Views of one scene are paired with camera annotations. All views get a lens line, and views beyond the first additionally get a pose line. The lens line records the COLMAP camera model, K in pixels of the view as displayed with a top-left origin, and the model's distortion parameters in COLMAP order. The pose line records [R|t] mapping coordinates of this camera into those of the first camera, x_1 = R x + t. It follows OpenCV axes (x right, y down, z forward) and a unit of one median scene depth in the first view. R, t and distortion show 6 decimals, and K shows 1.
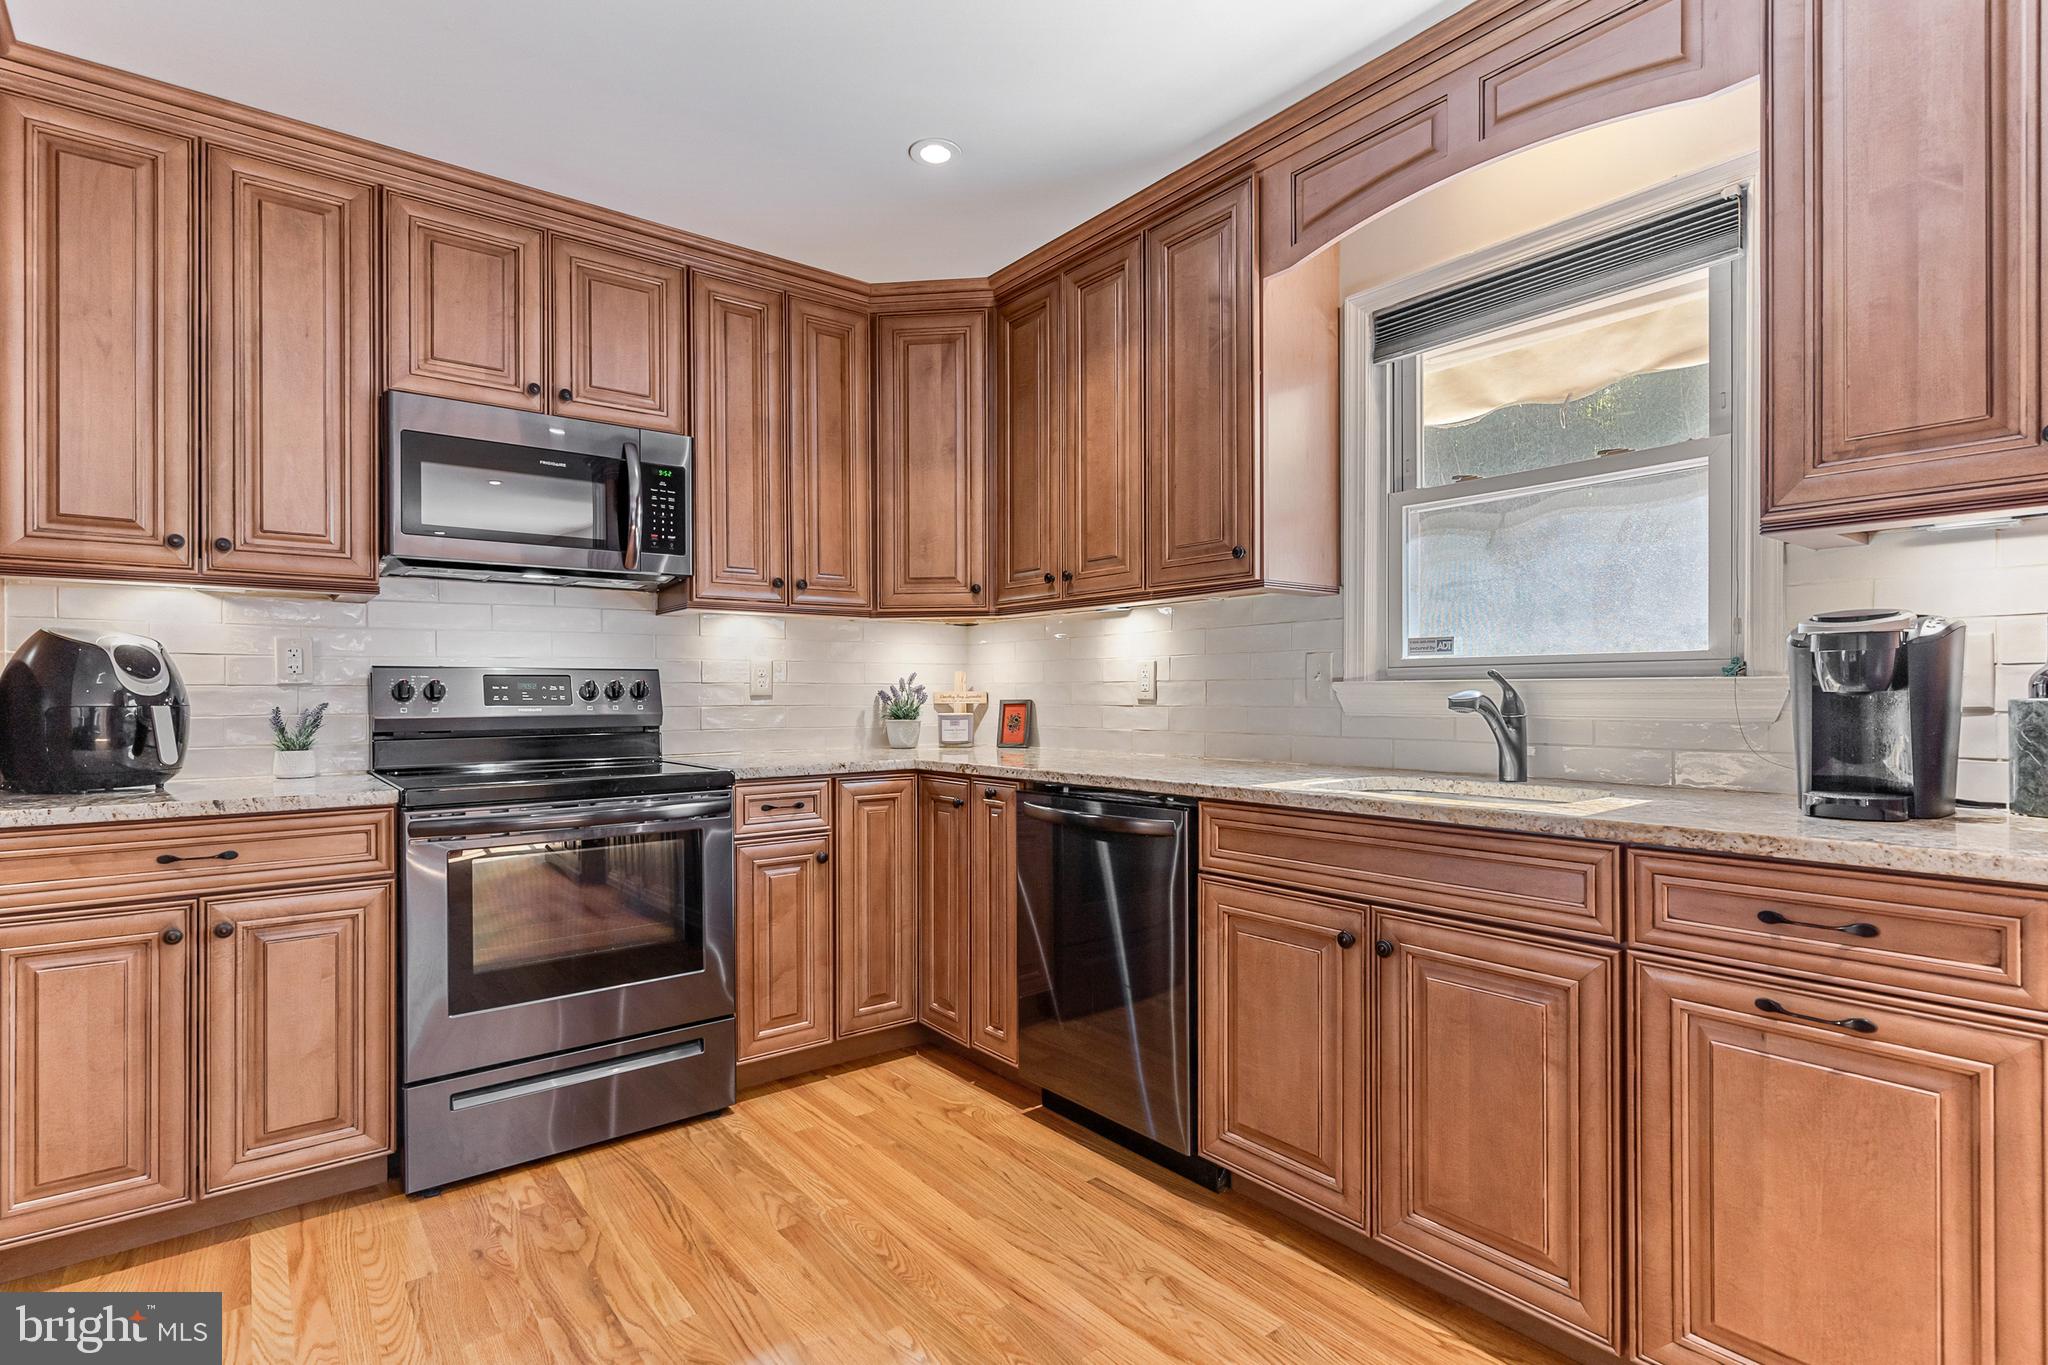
lens RADIAL K [[992.5, 0, 1015.9], [0, 992.5, 698.4], [0, 0, 1]] dist [-0.001076, -0.000707]
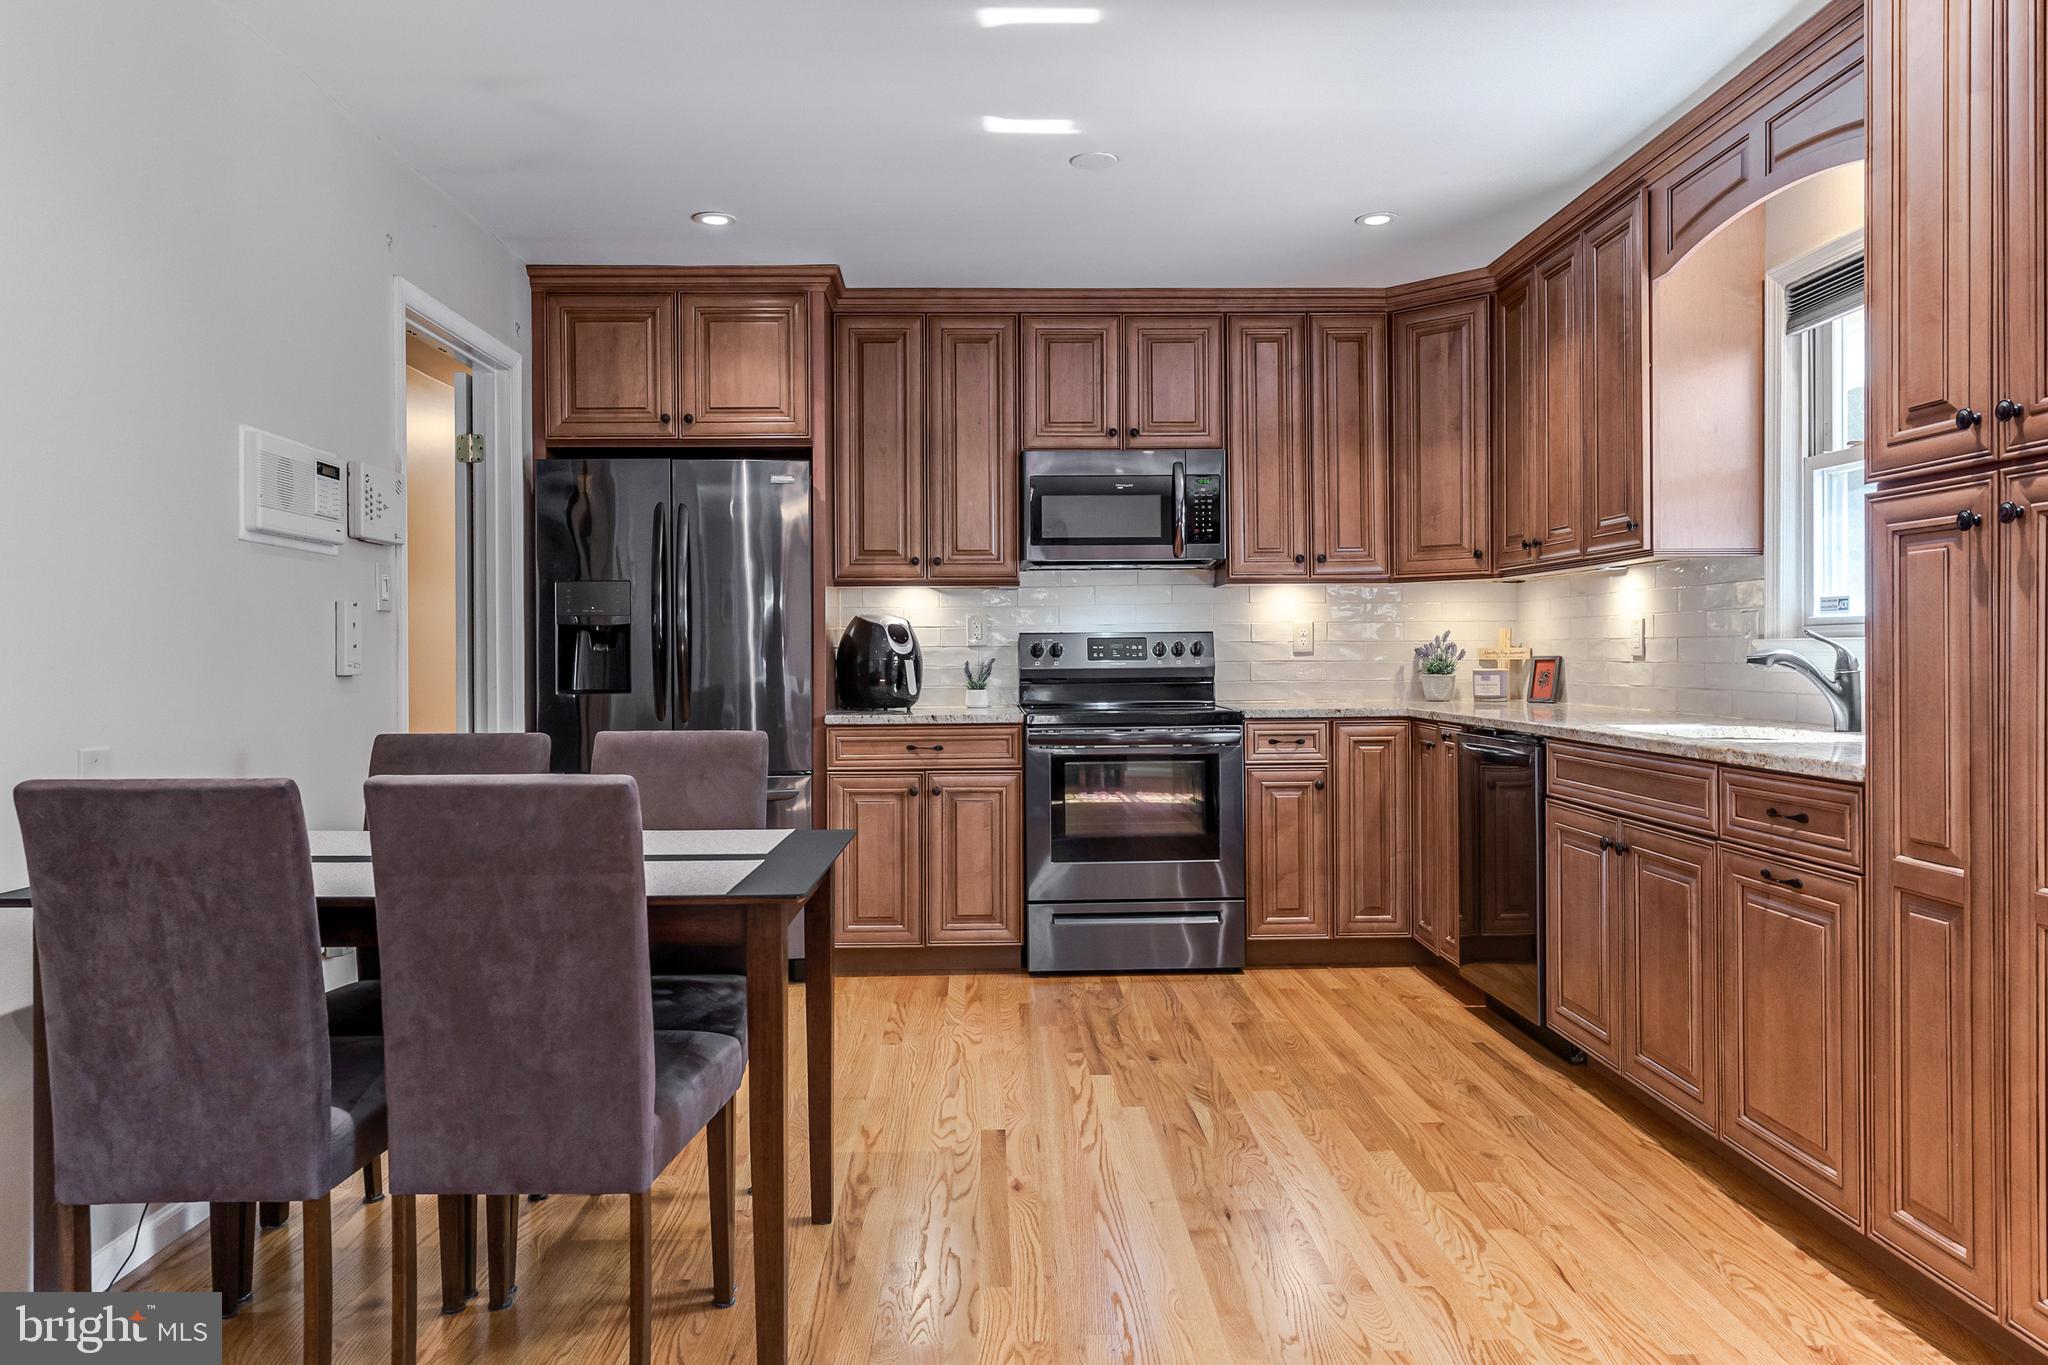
lens RADIAL K [[1331.7, 0, 1020.7], [0, 1331.7, 670.2], [0, 0, 1]] dist [0.004234, -0.000035]
pose [[0.805959, 0.006528, -0.591935, 0.547299], [0.001539, 0.999913, 0.013123, -0.004046], [0.591969, -0.011488, 0.805879, -0.617657]]
